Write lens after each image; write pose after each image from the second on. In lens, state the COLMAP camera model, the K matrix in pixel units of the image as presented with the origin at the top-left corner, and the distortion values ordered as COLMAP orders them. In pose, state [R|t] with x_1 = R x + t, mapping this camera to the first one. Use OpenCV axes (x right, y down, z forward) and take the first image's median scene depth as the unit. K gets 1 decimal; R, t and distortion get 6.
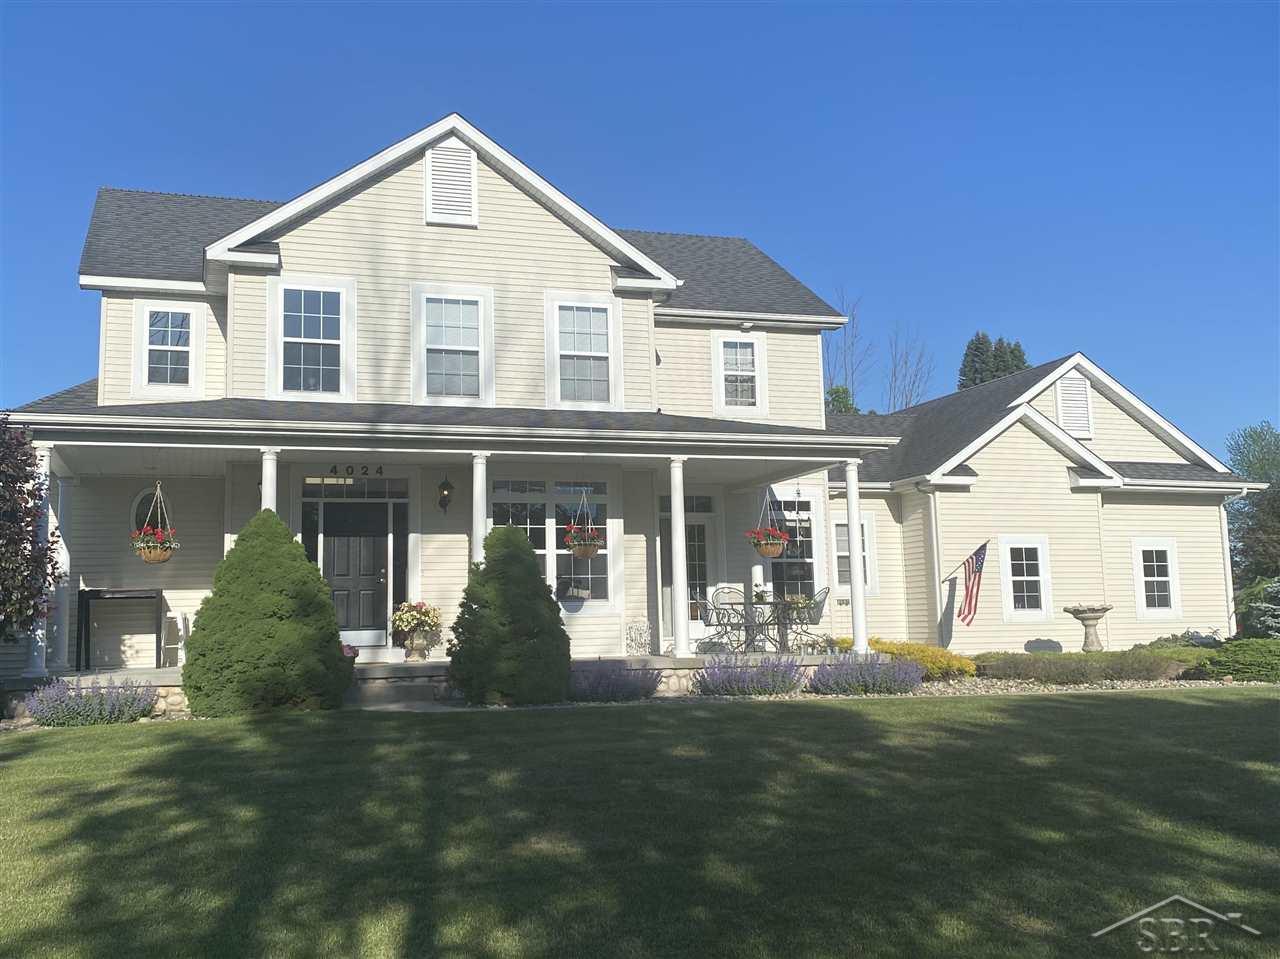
lens RADIAL K [[1185.5, 0, 640.0], [0, 1185.5, 479.5], [0, 0, 1]] dist [0.193419, 0.000939]
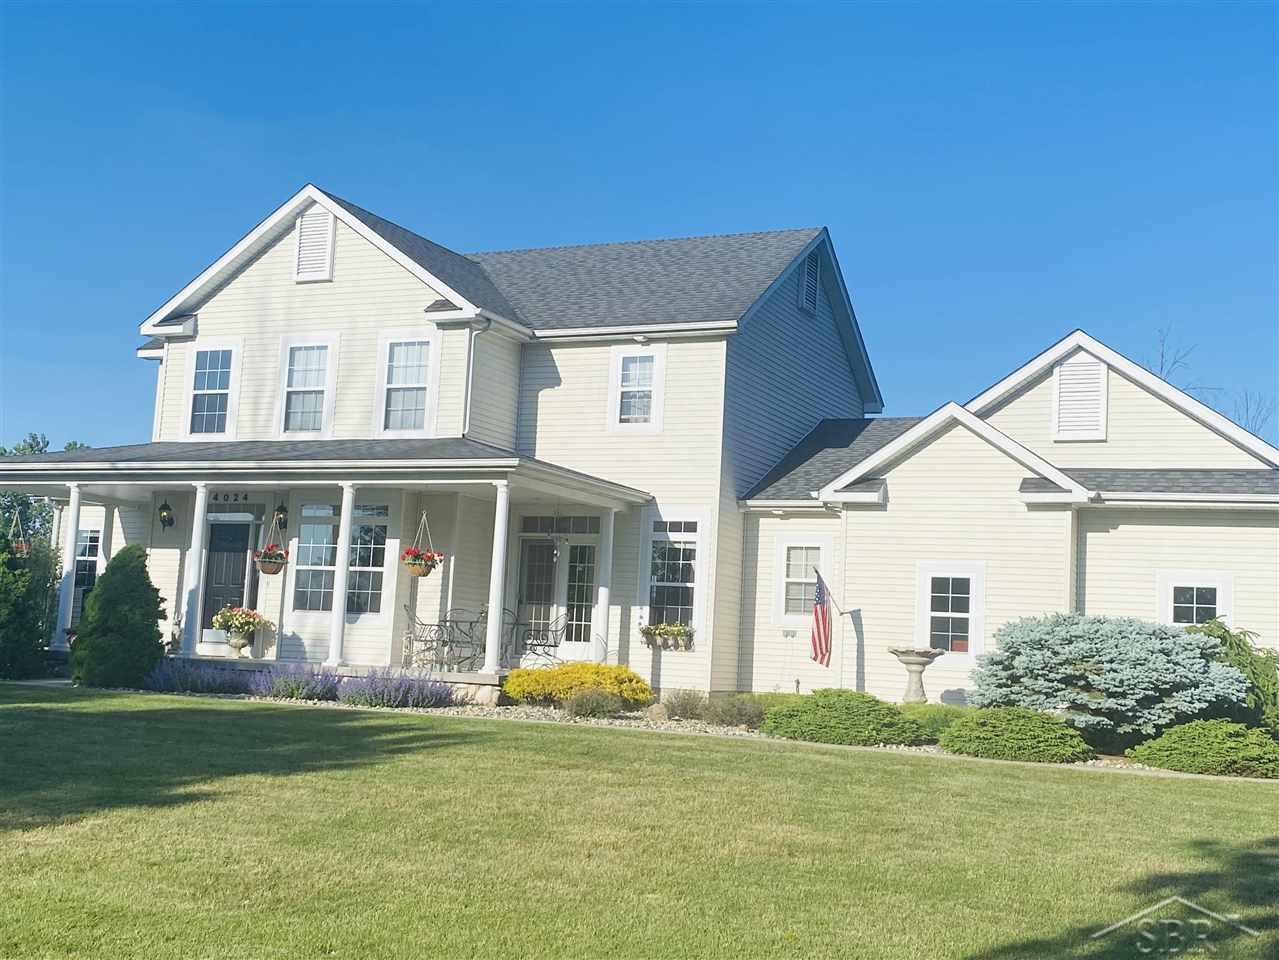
lens RADIAL K [[1423.9, 0, 639.5], [0, 1423.9, 480.0], [0, 0, 1]] dist [0.315123, -0.002387]
pose [[0.771447, -0.023811, -0.635848, 0.937660], [0.012772, 0.999678, -0.021940, 0.011027], [0.636166, 0.008805, 0.771502, 0.129327]]
